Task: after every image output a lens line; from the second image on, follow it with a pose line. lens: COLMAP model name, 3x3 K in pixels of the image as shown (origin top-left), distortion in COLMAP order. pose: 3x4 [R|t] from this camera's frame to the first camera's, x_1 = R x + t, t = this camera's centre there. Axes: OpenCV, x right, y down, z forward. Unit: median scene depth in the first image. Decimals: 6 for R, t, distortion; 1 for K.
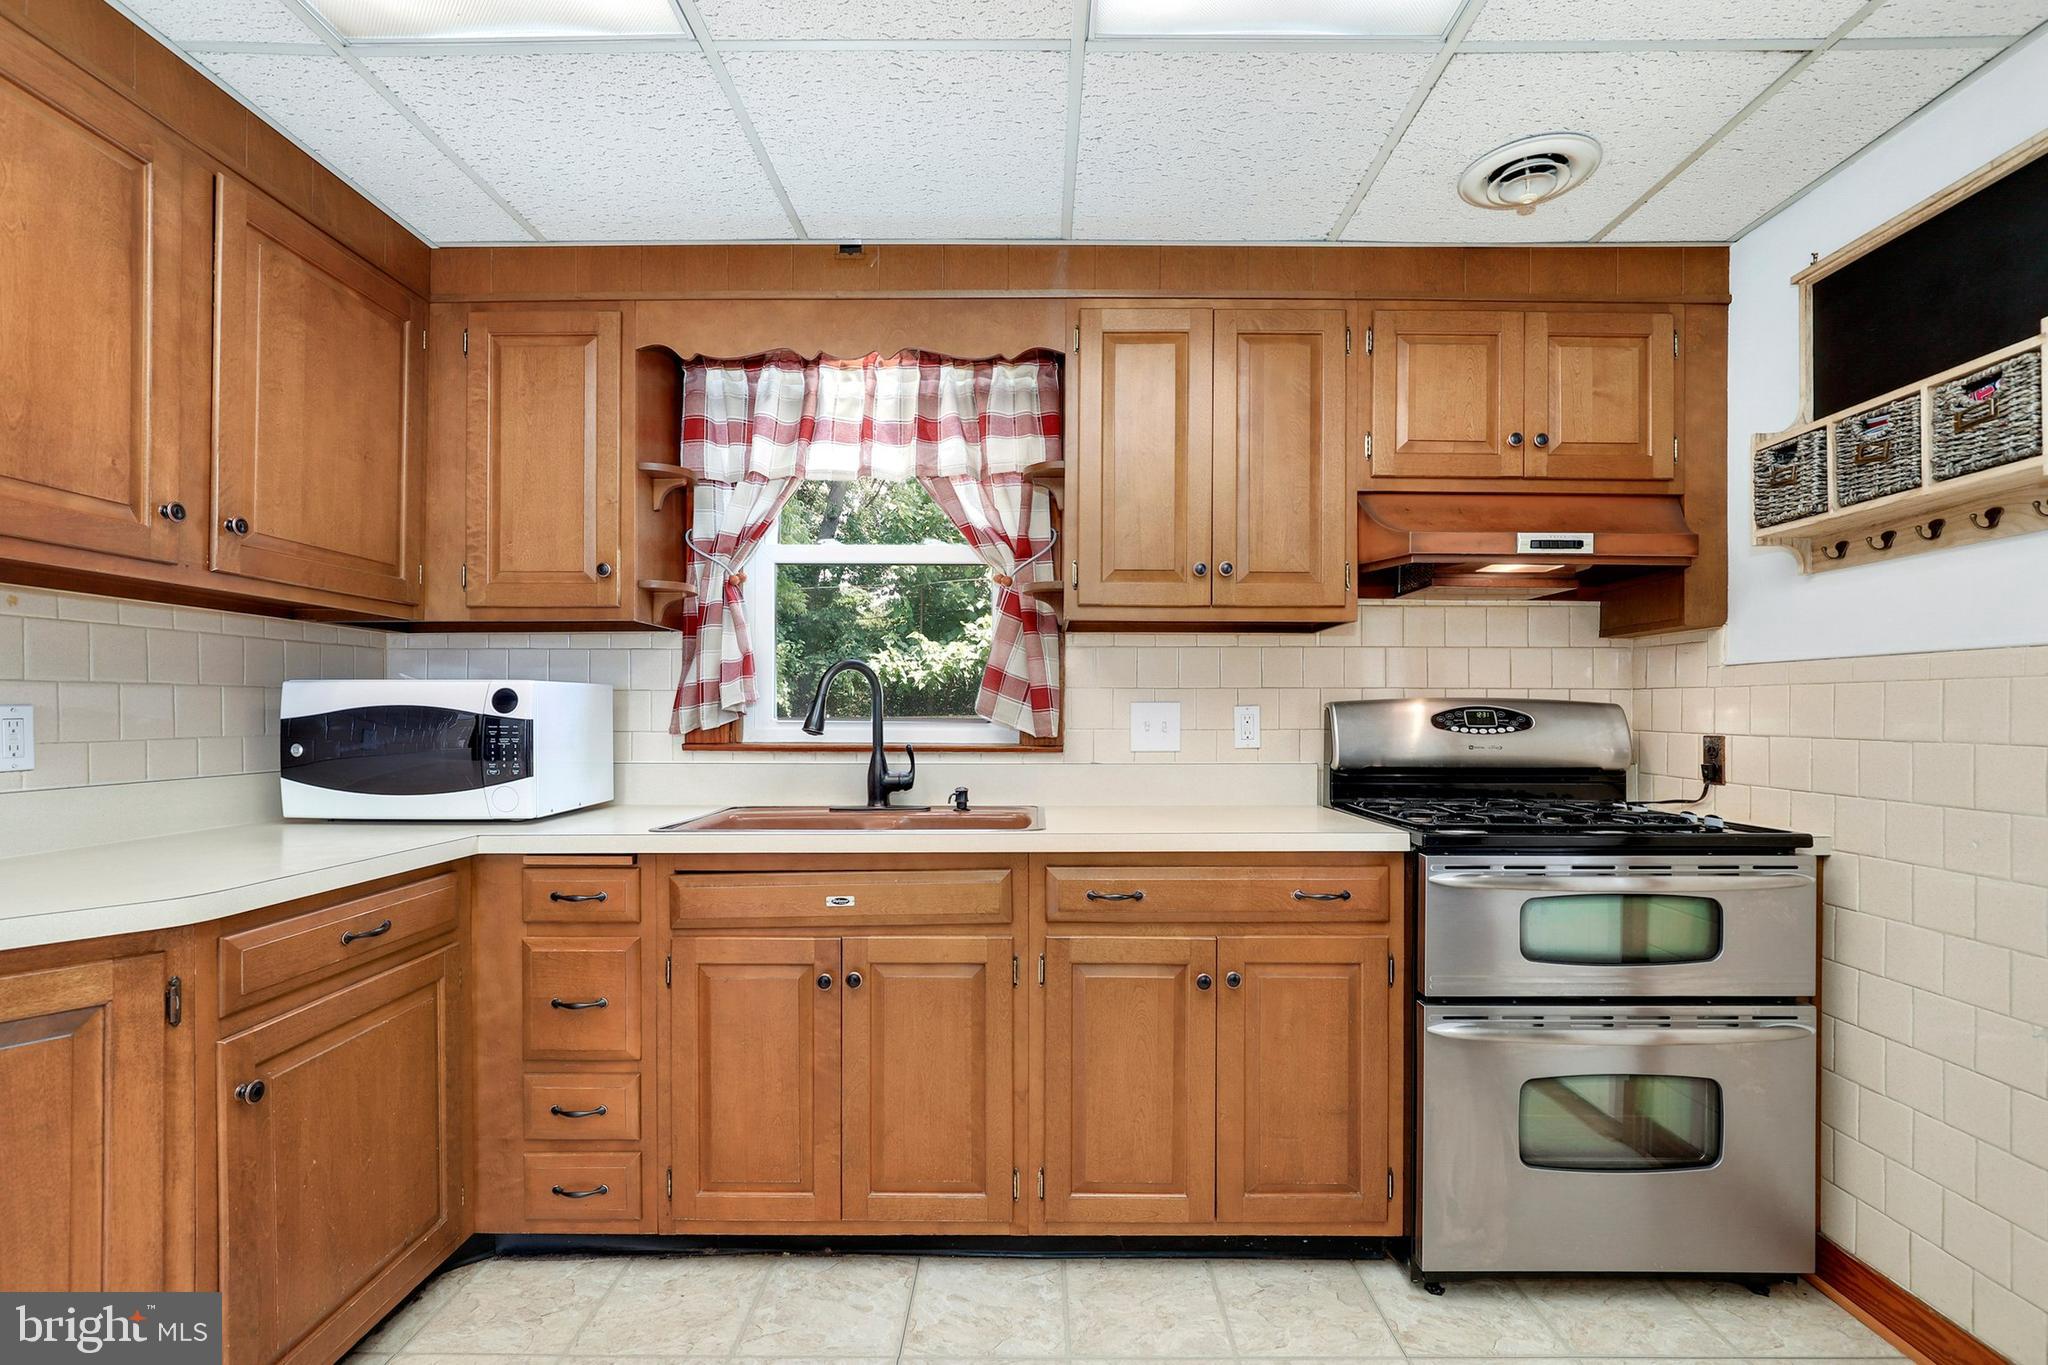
lens RADIAL K [[929.4, 0, 1027.8], [0, 929.4, 704.3], [0, 0, 1]] dist [-0.015458, -0.000078]
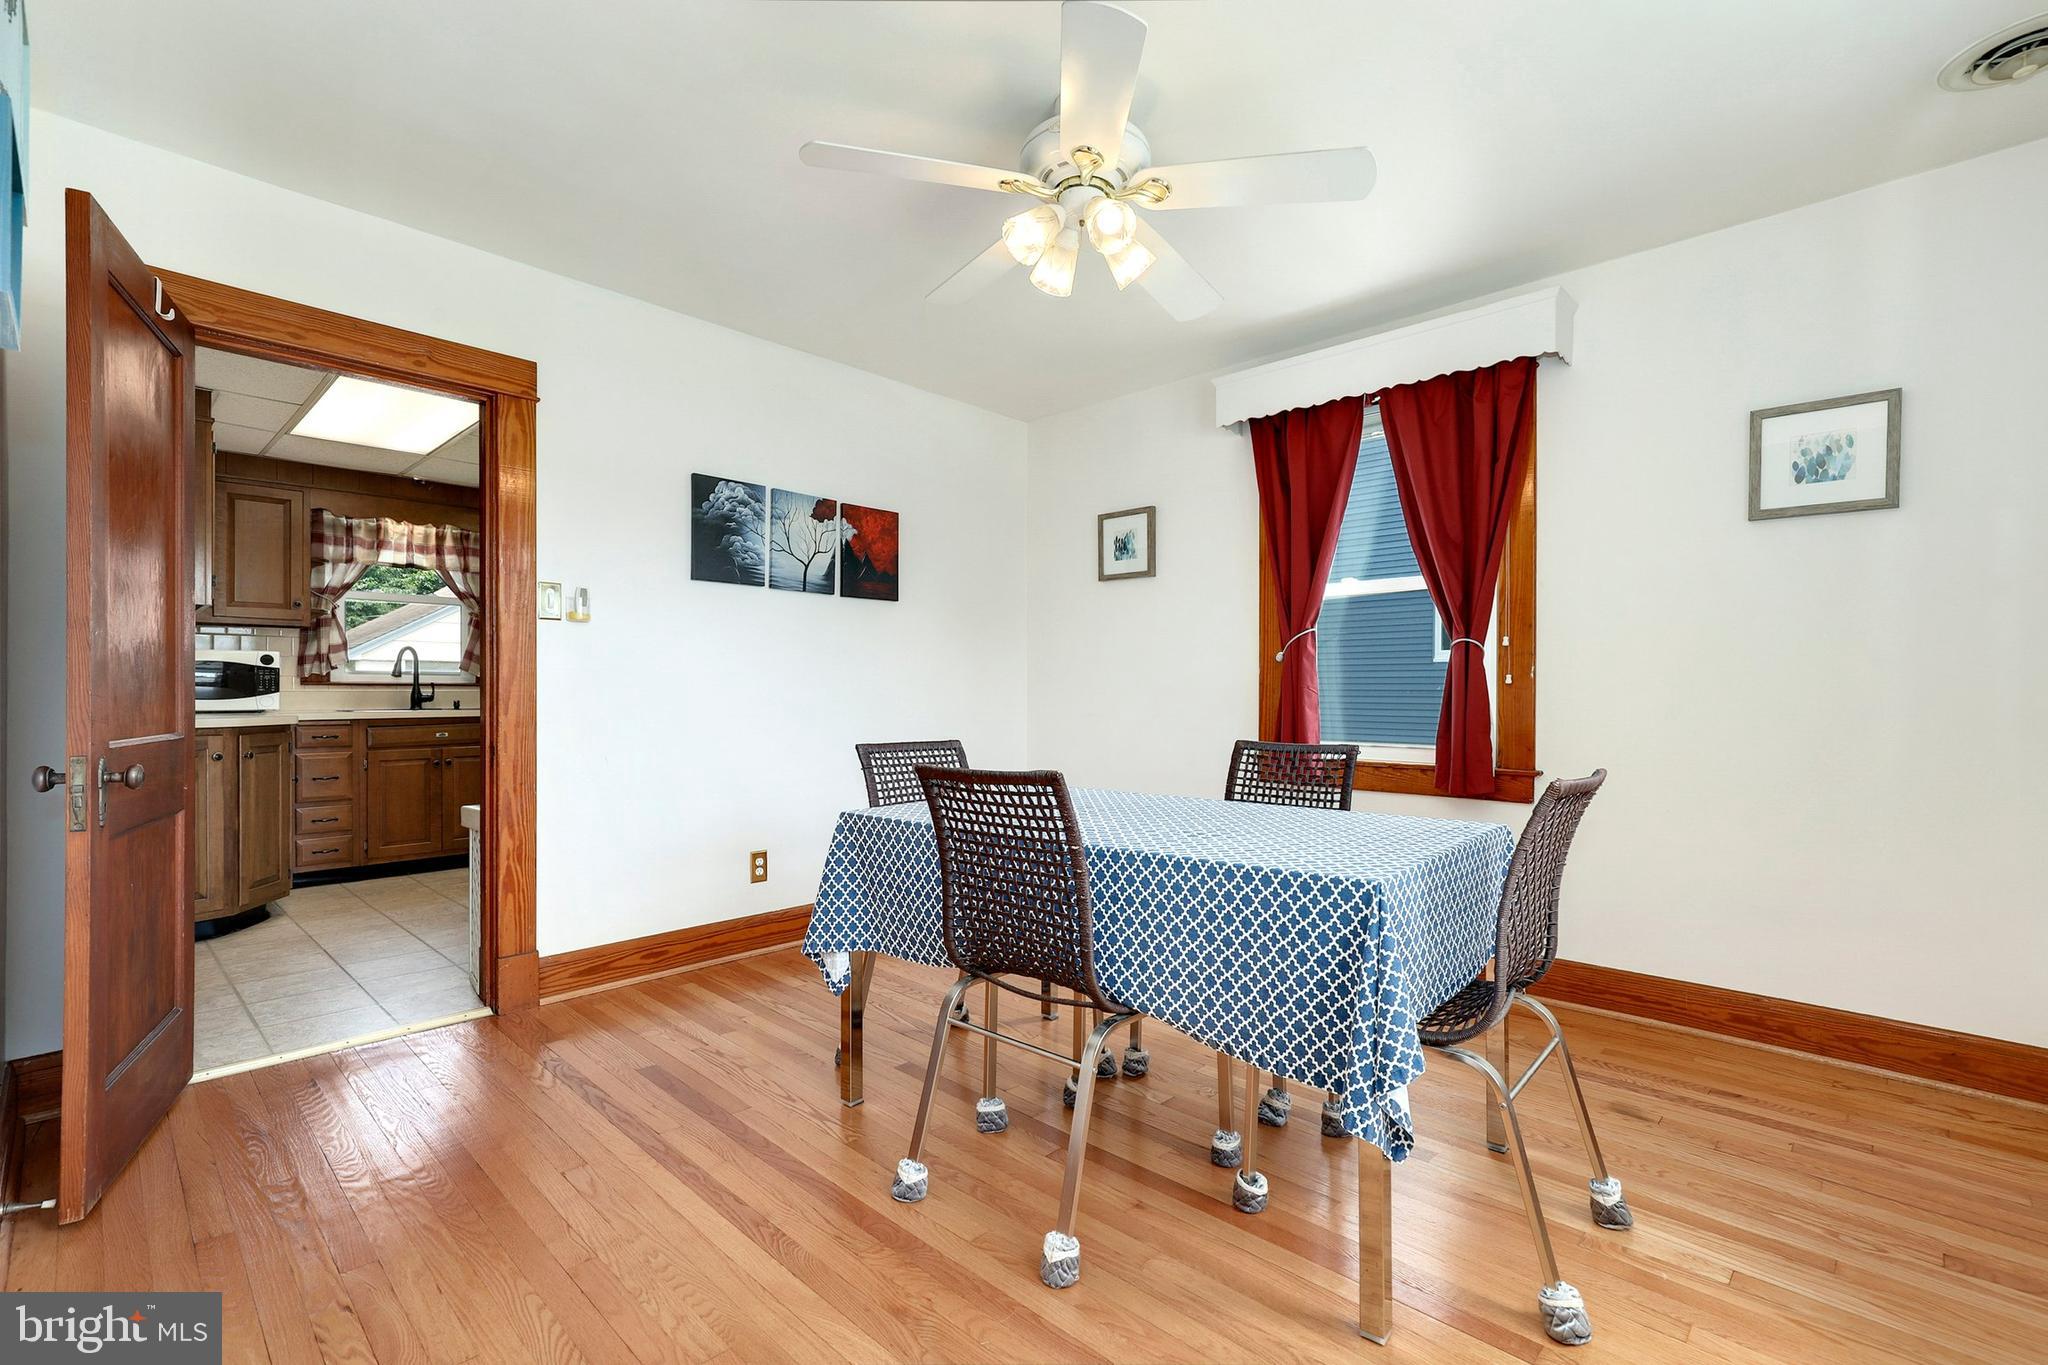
lens RADIAL K [[929.4, 0, 1027.8], [0, 929.4, 704.3], [0, 0, 1]] dist [-0.015458, -0.000078]
pose [[0.690721, -0.005311, 0.723102, -0.794981], [-0.010256, 0.999800, 0.017140, 0.042671], [-0.723049, -0.019256, 0.690529, -1.755730]]
